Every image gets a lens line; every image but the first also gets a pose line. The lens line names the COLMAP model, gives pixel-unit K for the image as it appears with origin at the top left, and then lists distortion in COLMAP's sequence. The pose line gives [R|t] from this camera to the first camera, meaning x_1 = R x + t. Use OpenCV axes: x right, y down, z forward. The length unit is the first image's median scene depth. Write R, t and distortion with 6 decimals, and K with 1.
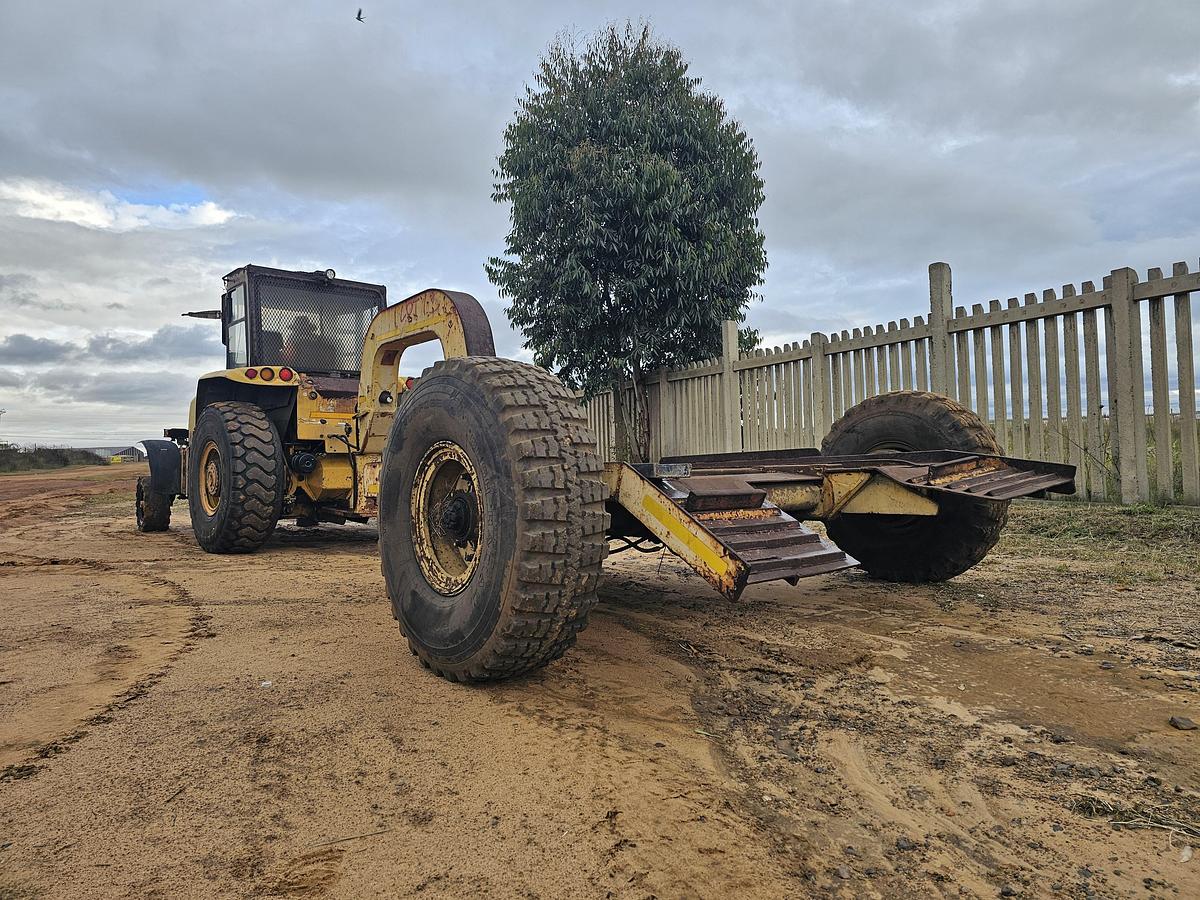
lens RADIAL K [[794.5, 0, 600.0], [0, 794.5, 450.0], [0, 0, 1]] dist [0.065561, -0.060088]
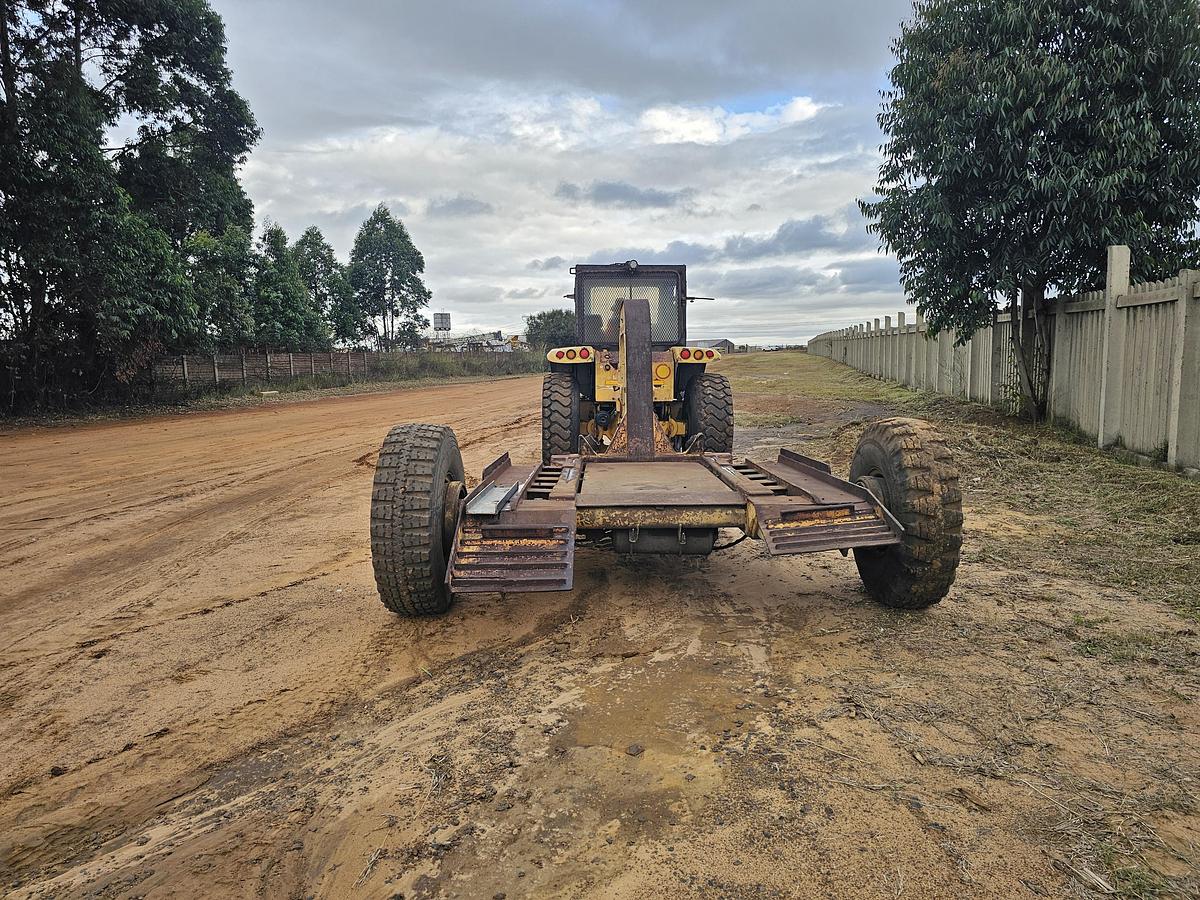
lens RADIAL K [[794.5, 0, 600.0], [0, 794.5, 450.0], [0, 0, 1]] dist [0.065561, -0.060088]
pose [[0.766598, 0.079884, -0.637139, 0.803278], [0.009655, 0.990685, 0.135828, -0.189585], [0.642055, -0.110277, 0.758686, -0.009390]]
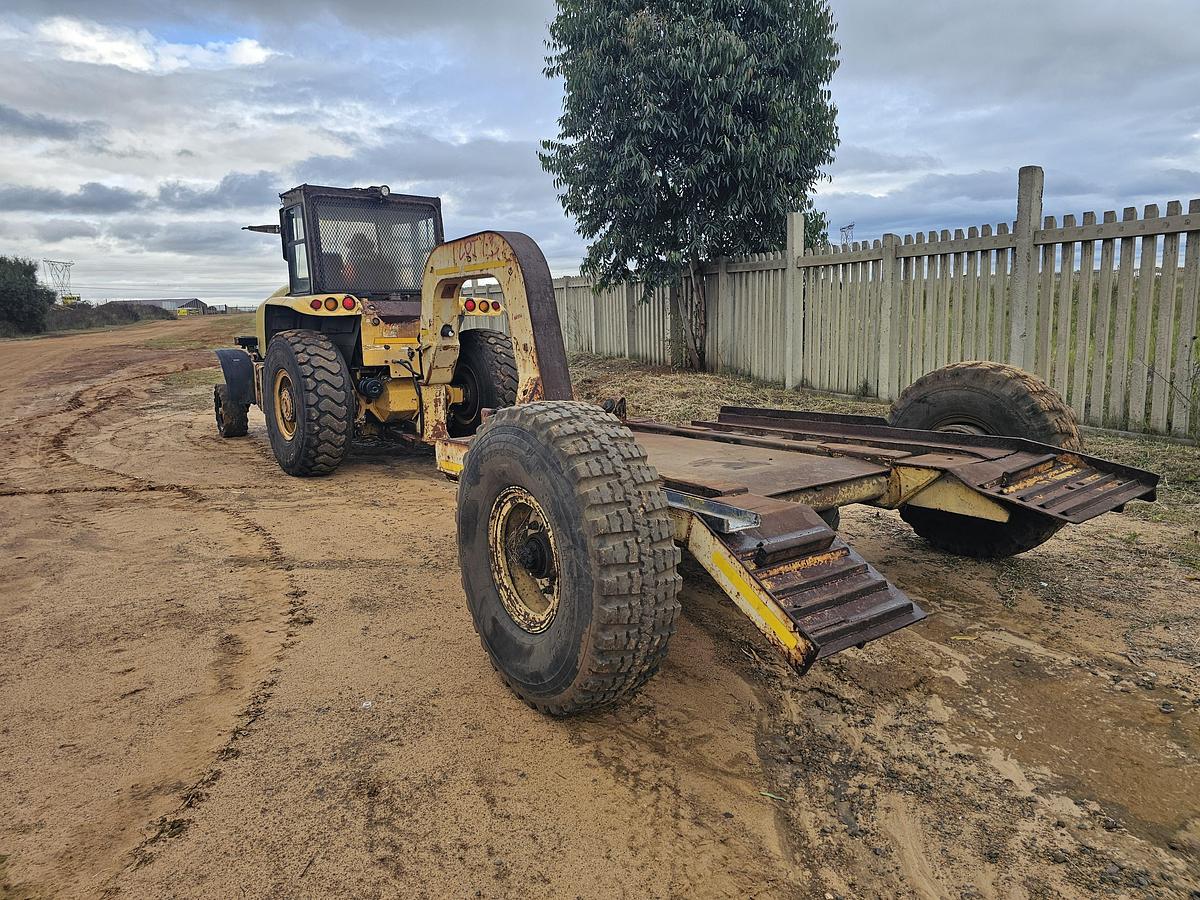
lens RADIAL K [[791.5, 0, 593.1], [0, 791.5, 445.0], [0, 0, 1]] dist [0.062963, -0.052026]
pose [[0.997371, 0.007702, -0.072059, -0.017614], [0.005451, 0.983546, 0.180578, -0.166448], [0.072264, -0.180496, 0.980917, 0.004655]]
